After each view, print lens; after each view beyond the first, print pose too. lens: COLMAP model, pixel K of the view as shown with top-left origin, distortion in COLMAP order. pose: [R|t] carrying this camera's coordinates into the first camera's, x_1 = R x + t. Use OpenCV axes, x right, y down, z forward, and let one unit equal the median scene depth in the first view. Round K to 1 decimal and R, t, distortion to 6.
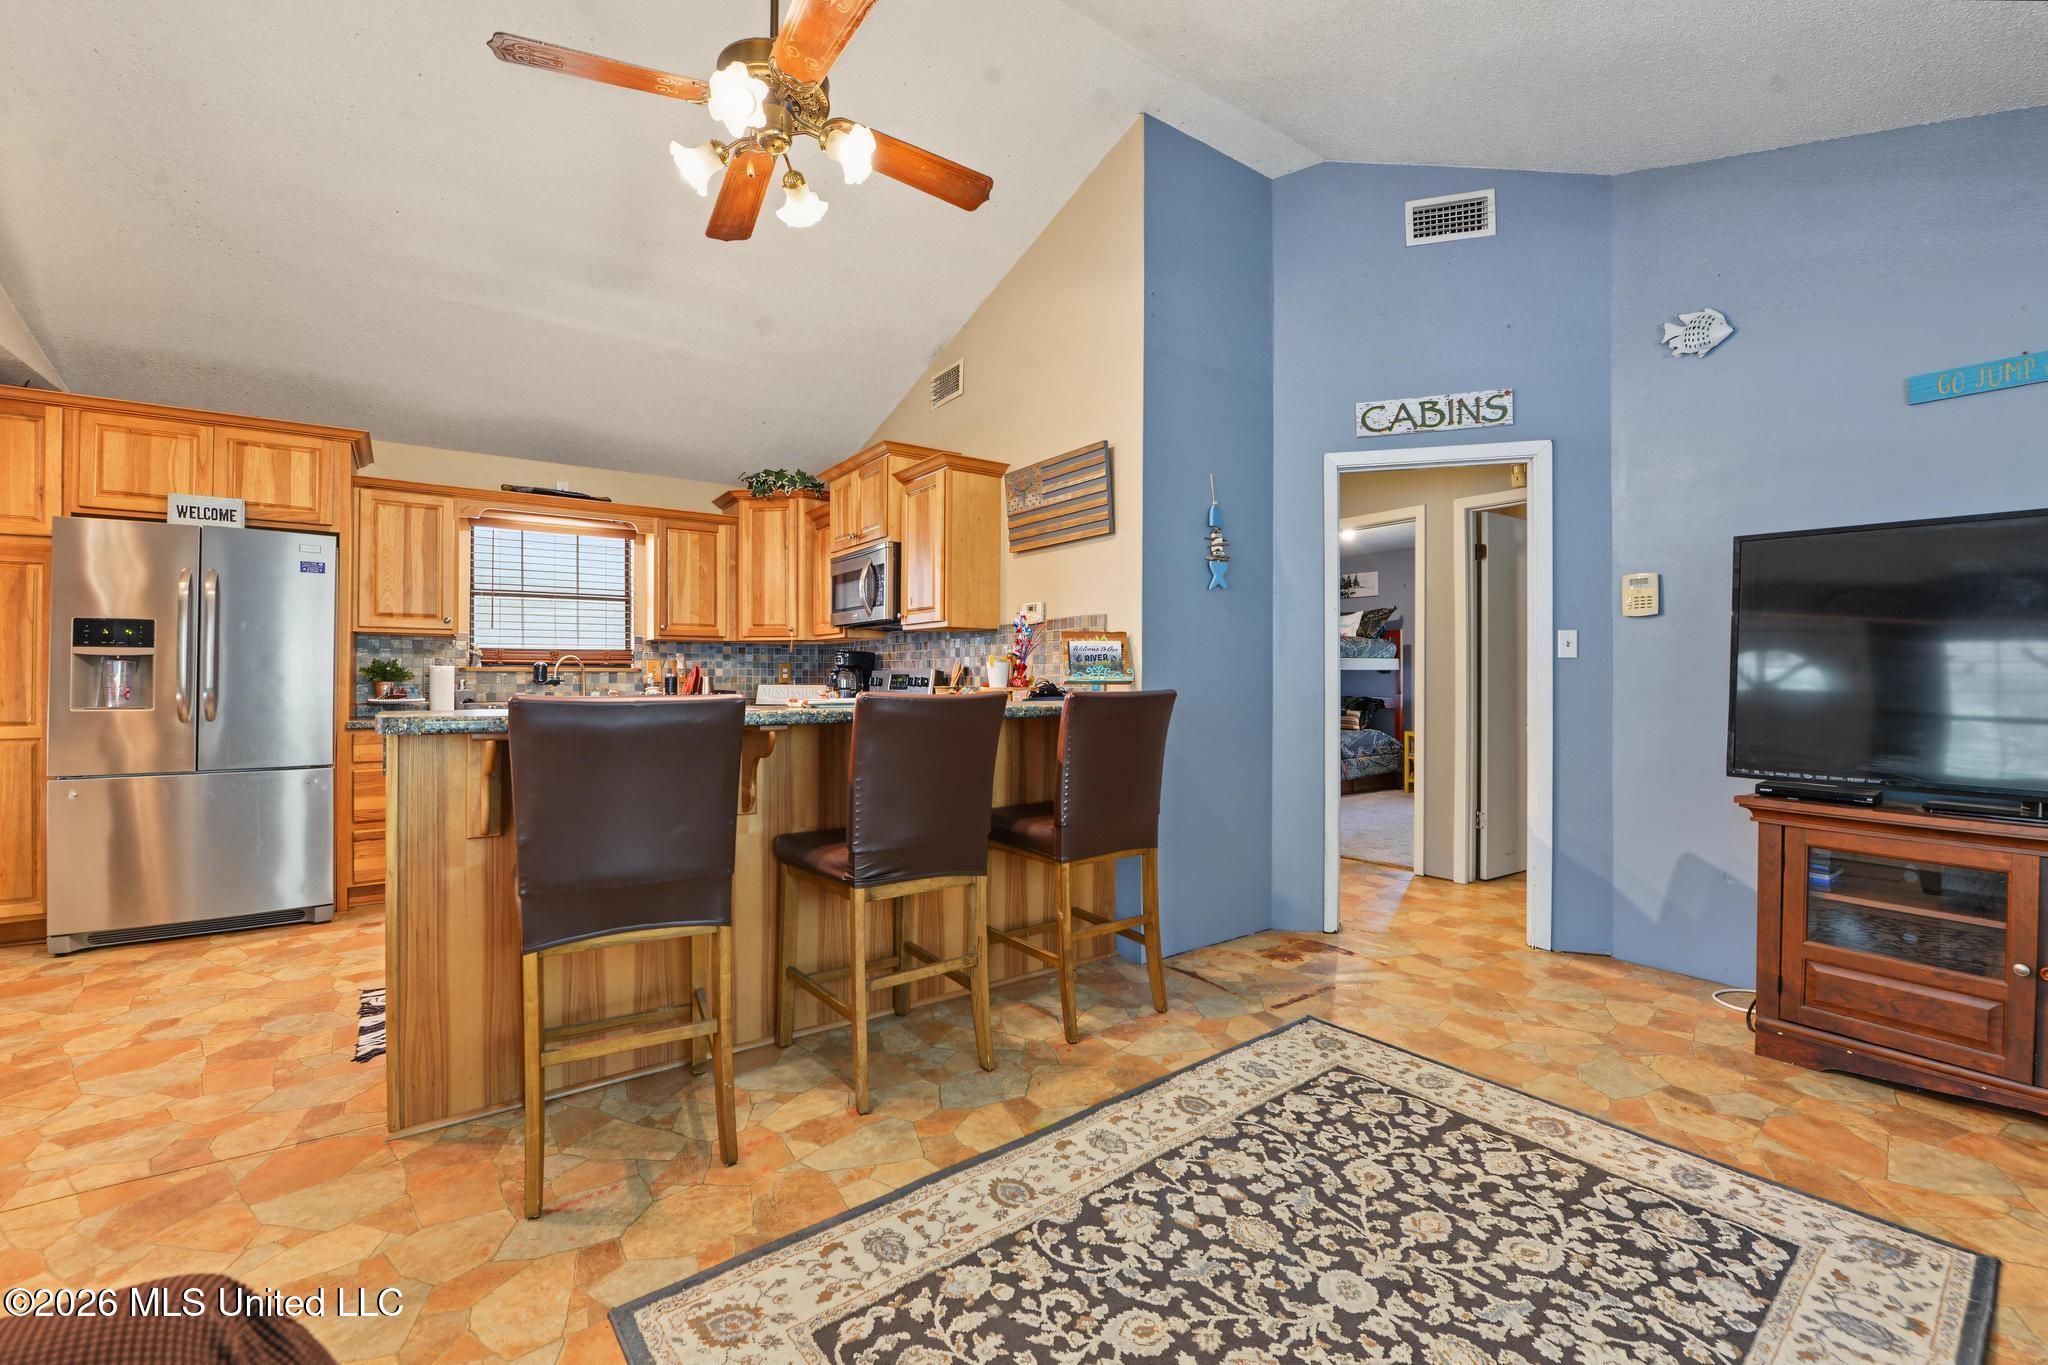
lens RADIAL K [[833.3, 0, 1017.4], [0, 833.3, 669.8], [0, 0, 1]] dist [-0.014094, -0.002565]
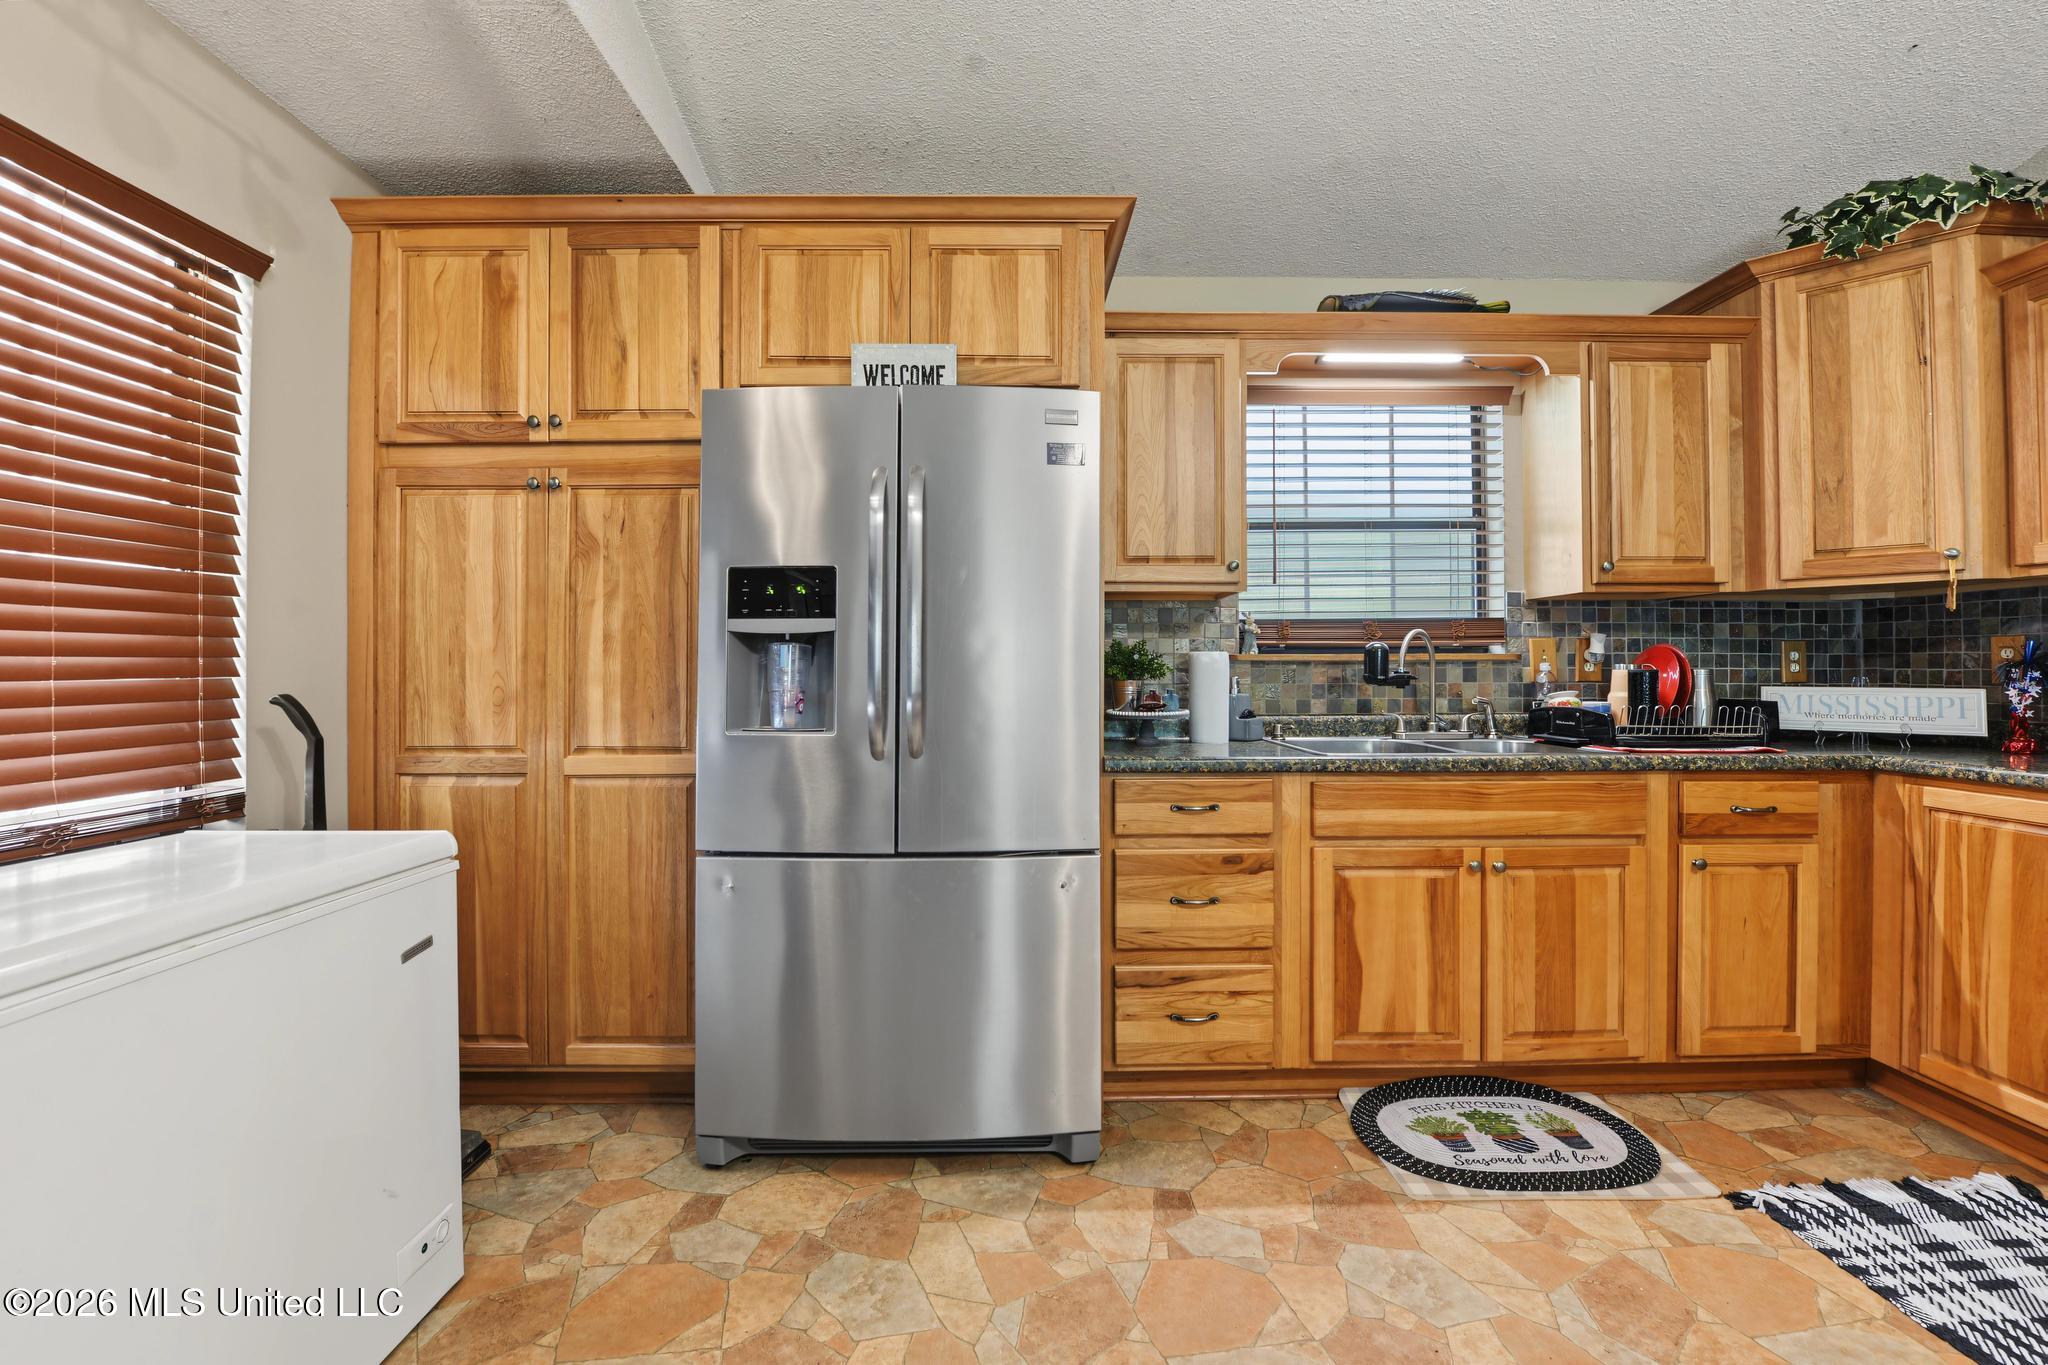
lens RADIAL K [[833.3, 0, 1021.8], [0, 833.3, 659.3], [0, 0, 1]] dist [-0.014094, -0.002565]
pose [[0.822177, -0.007566, -0.569181, -0.663883], [0.007781, 0.999968, -0.002053, 0.001317], [0.569178, -0.002741, 0.822210, 0.638963]]
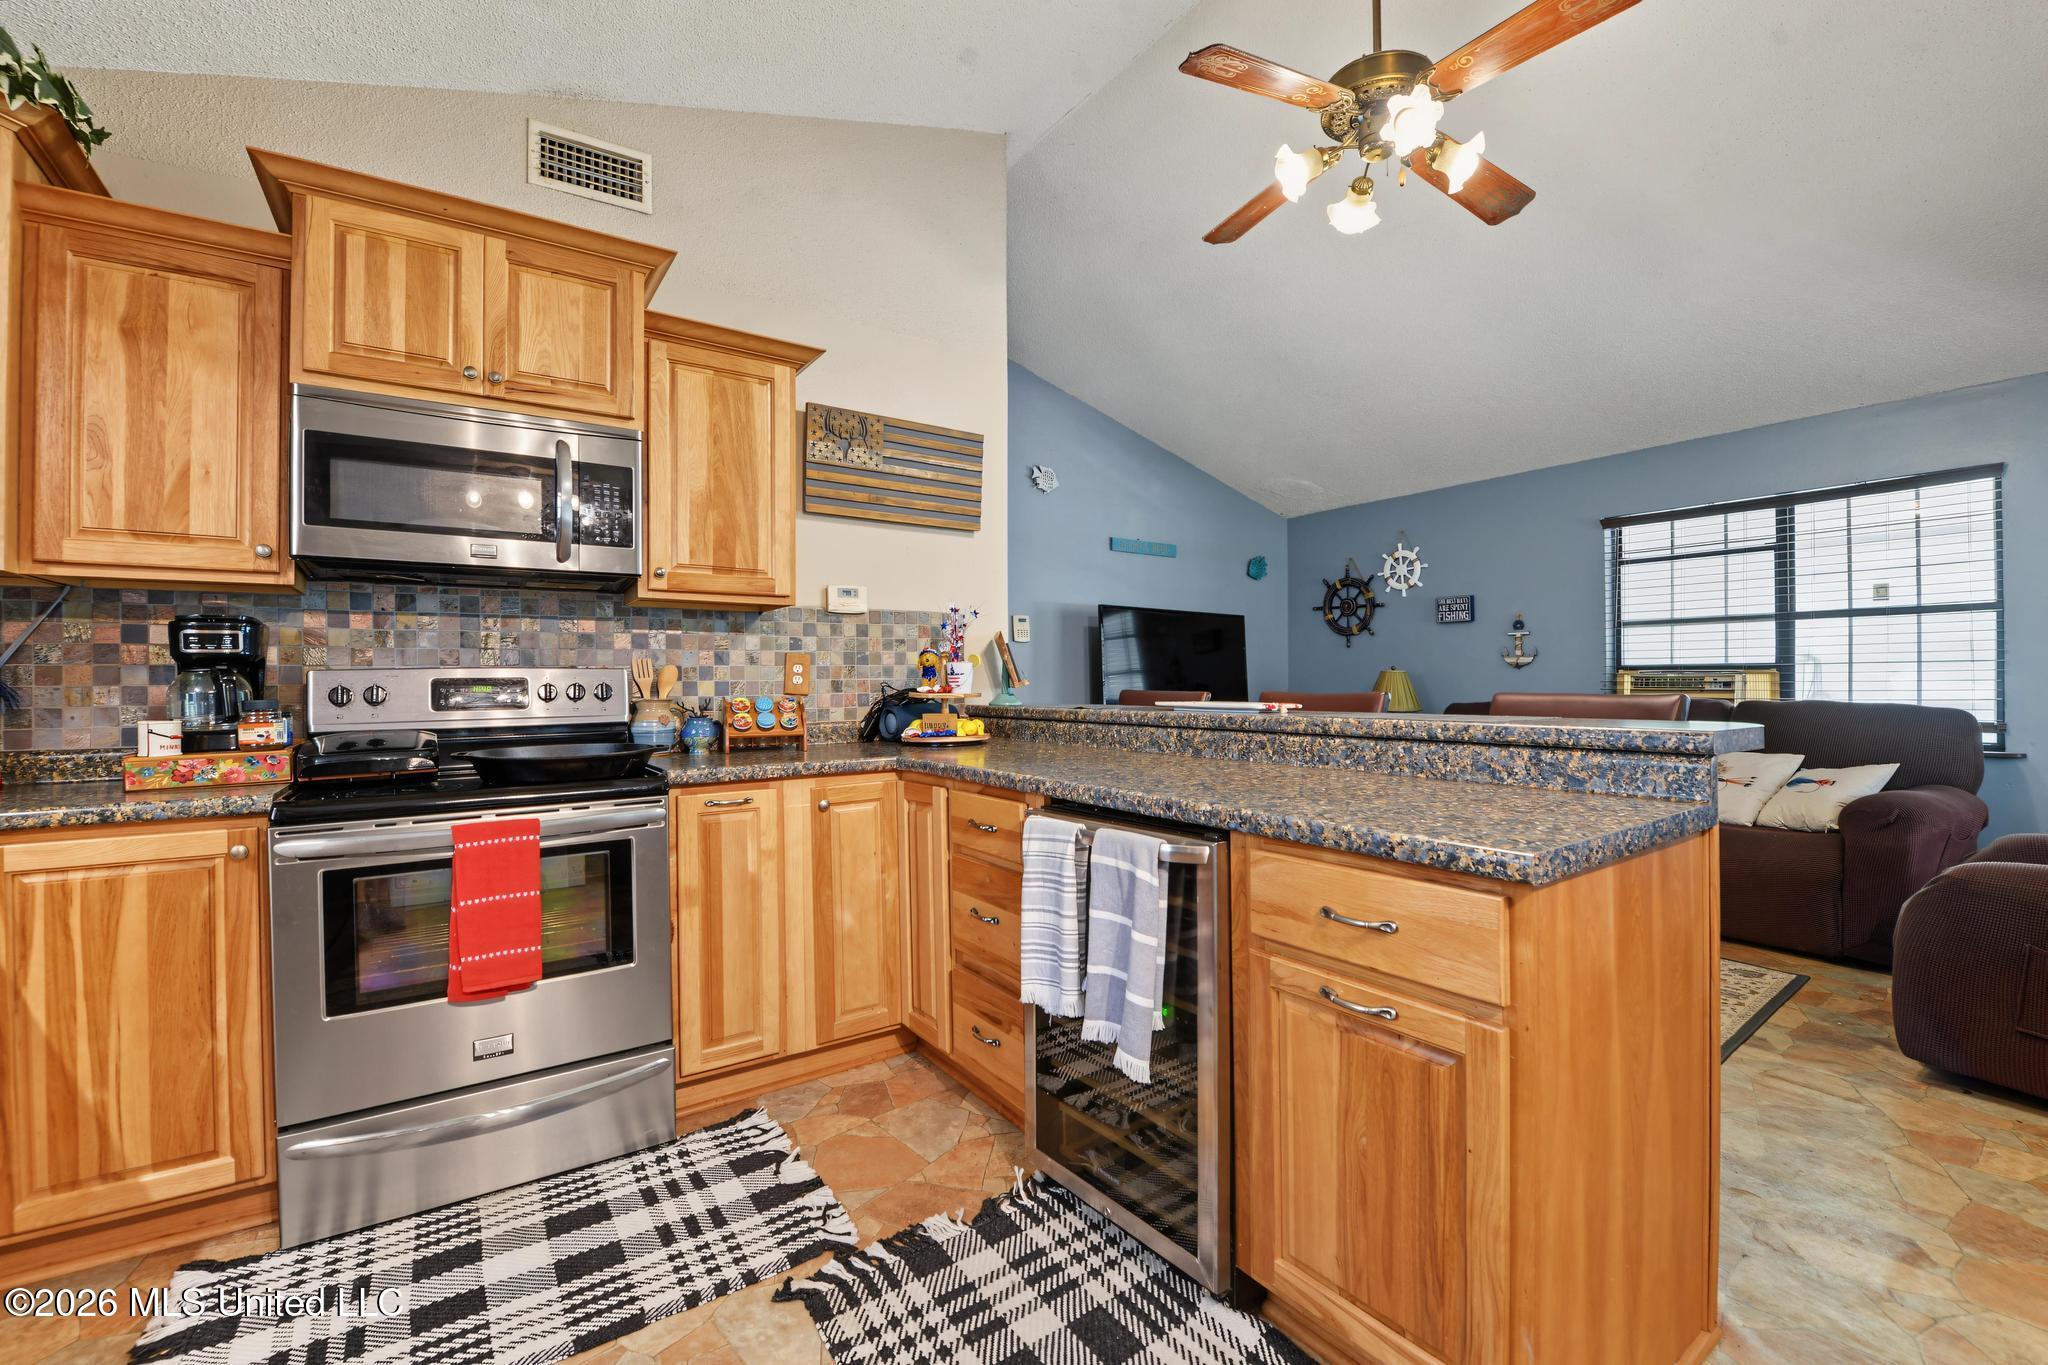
lens RADIAL K [[833.3, 0, 1024.2], [0, 833.3, 682.8], [0, 0, 1]] dist [-0.014094, -0.002565]
pose [[0.026544, -0.007573, 0.999619, -0.878820], [-0.005459, 0.999955, 0.007720, 0.003770], [-0.999633, -0.005662, 0.026502, 0.941313]]
